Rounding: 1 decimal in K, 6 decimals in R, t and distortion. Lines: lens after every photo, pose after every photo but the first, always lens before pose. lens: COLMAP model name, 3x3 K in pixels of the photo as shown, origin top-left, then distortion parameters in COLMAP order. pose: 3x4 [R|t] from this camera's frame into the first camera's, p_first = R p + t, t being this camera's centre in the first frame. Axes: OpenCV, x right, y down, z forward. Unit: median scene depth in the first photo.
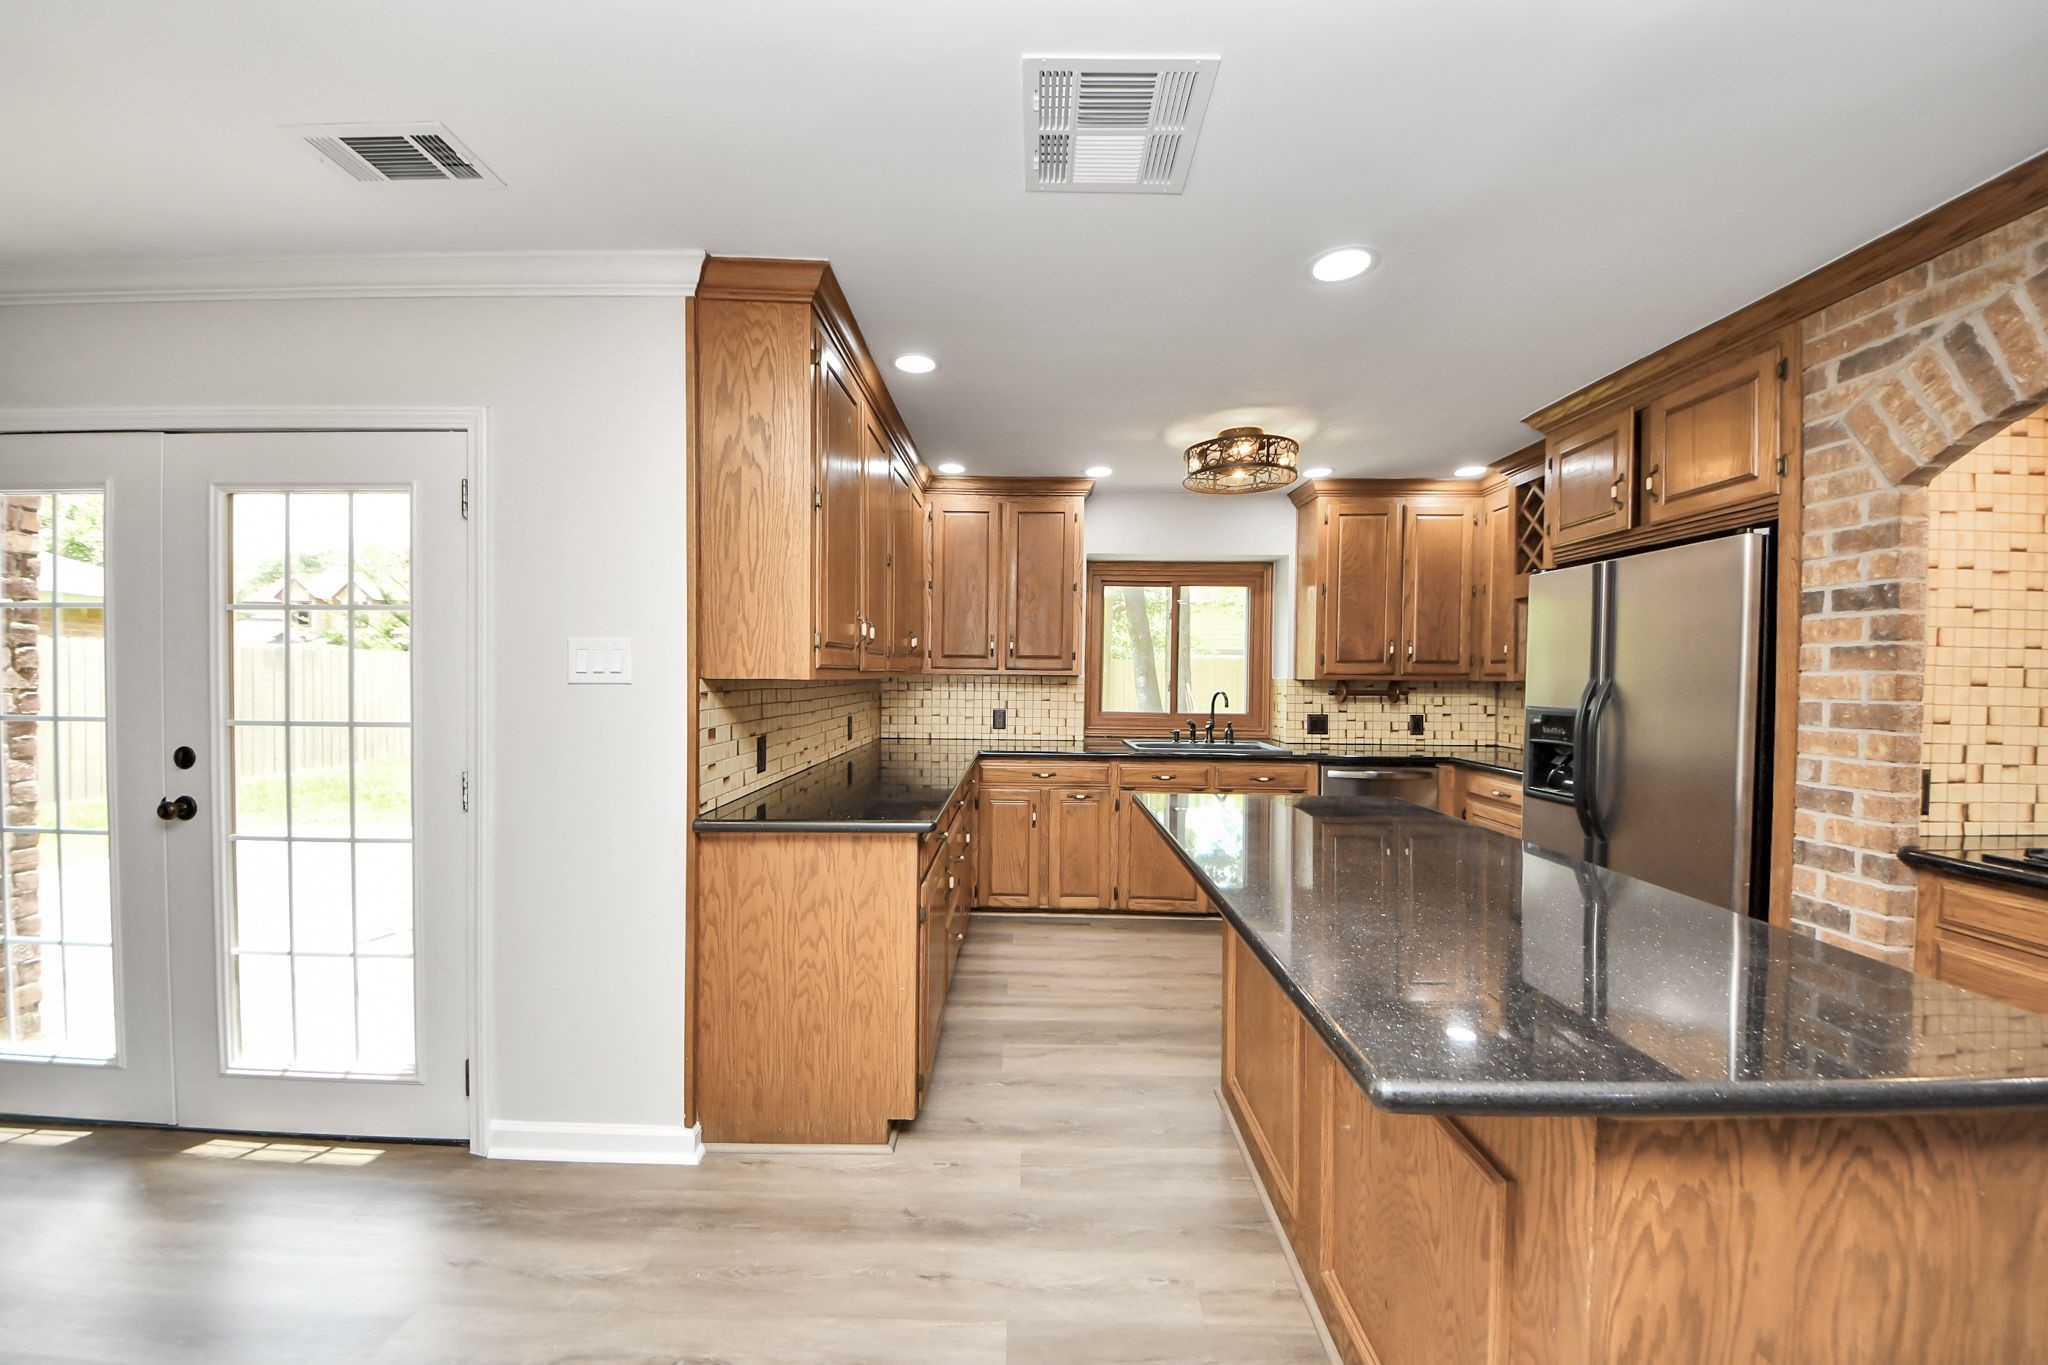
lens RADIAL K [[748.2, 0, 1044.8], [0, 748.2, 687.6], [0, 0, 1]] dist [0.002515, -0.007669]
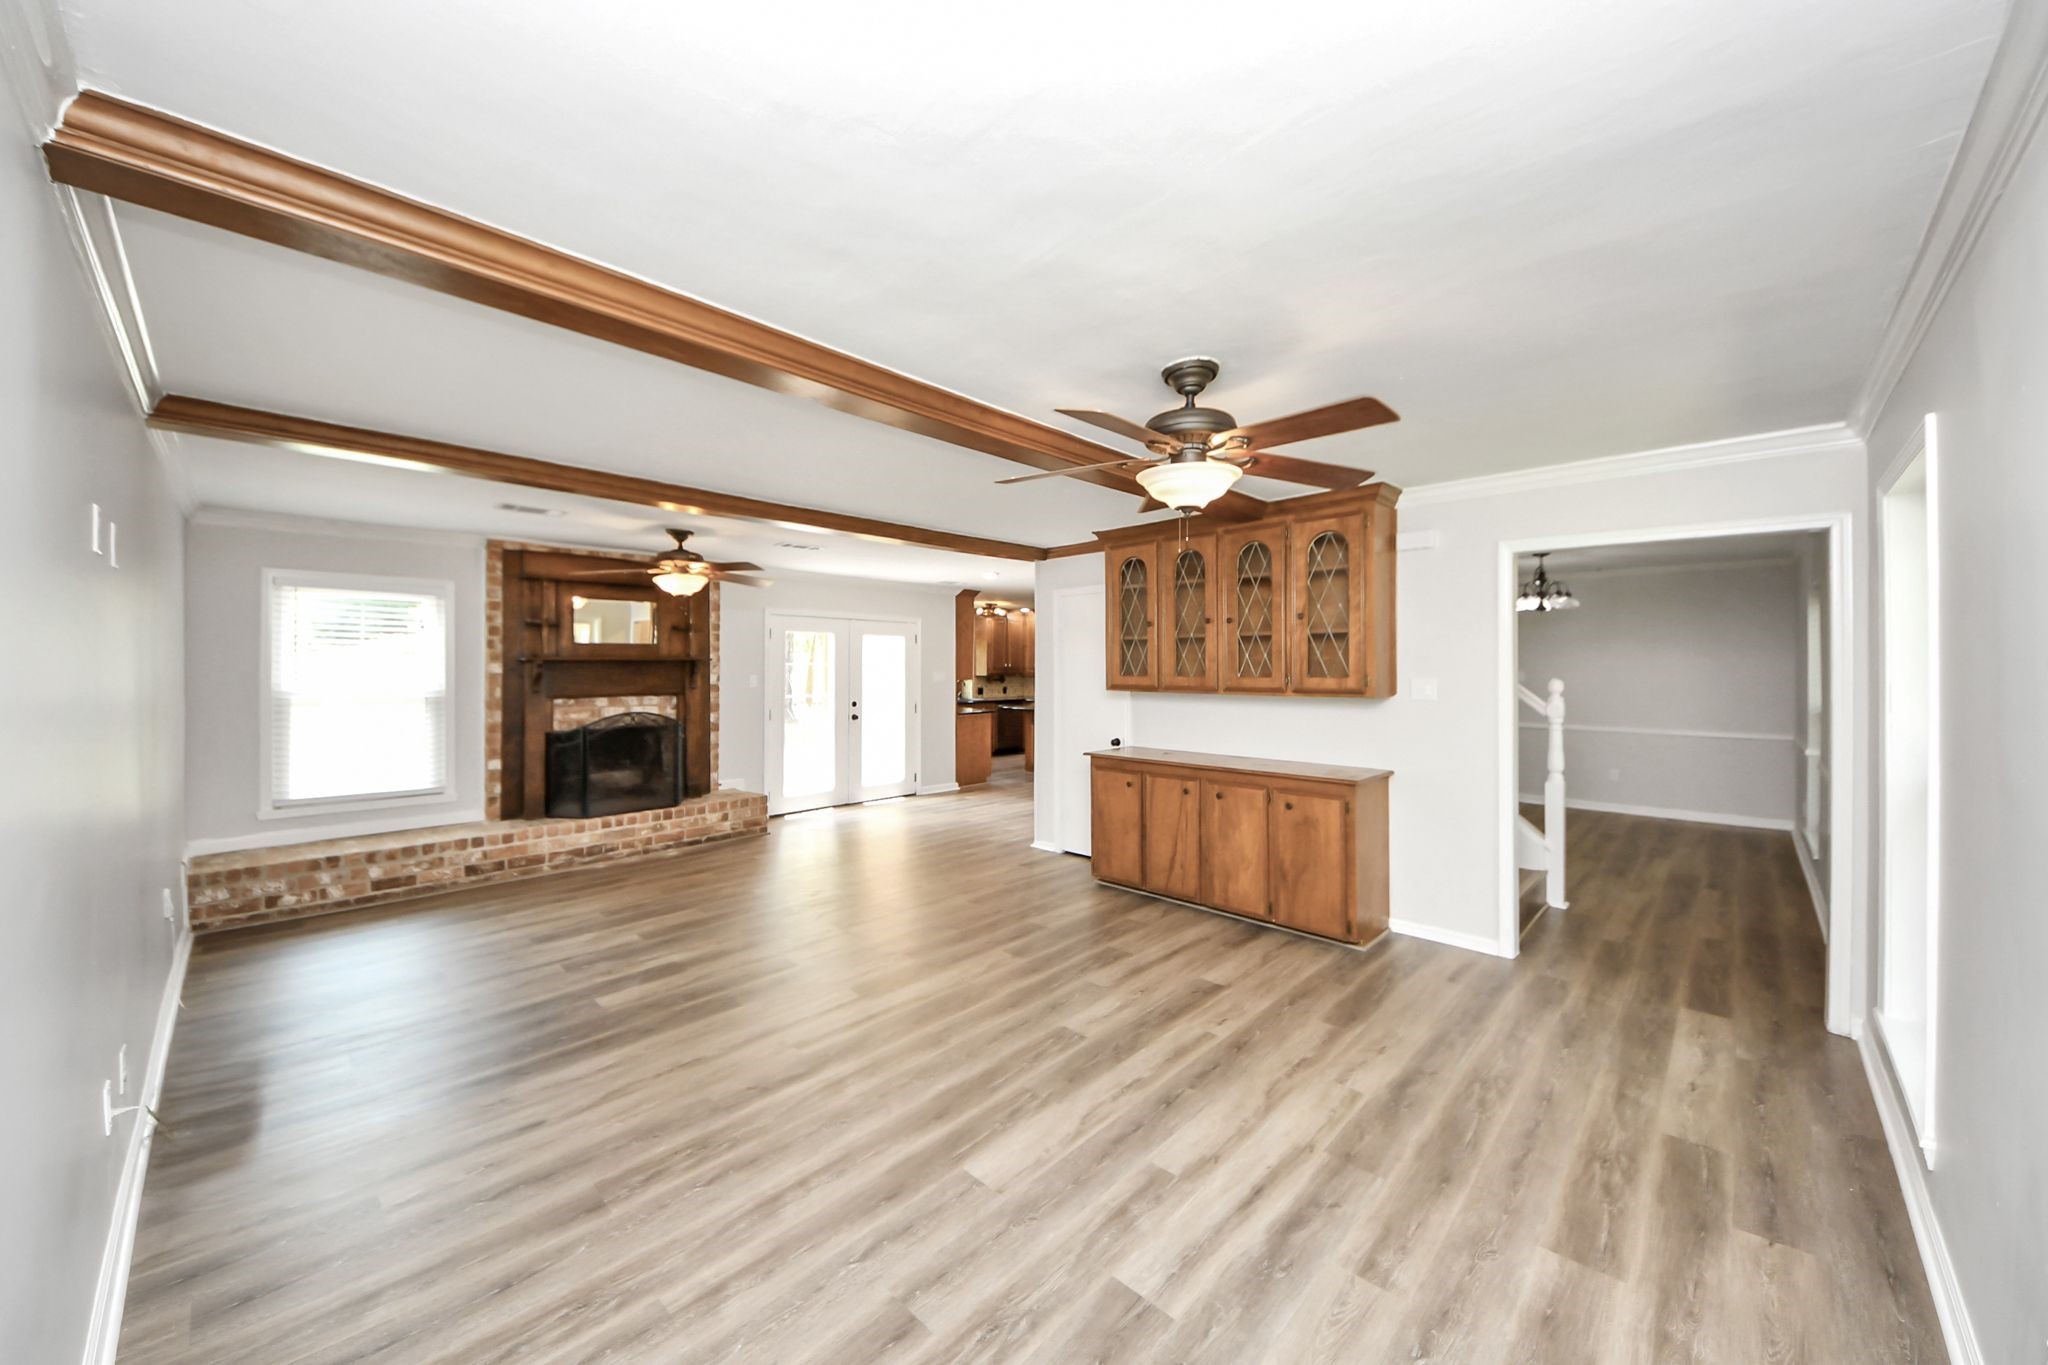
lens RADIAL K [[748.2, 0, 1044.8], [0, 748.2, 687.6], [0, 0, 1]] dist [0.002515, -0.007669]
pose [[0.668696, -0.032100, 0.742843, -2.272440], [0.020285, 0.999483, 0.024930, -0.044798], [-0.743259, -0.001602, 0.669001, -1.564729]]
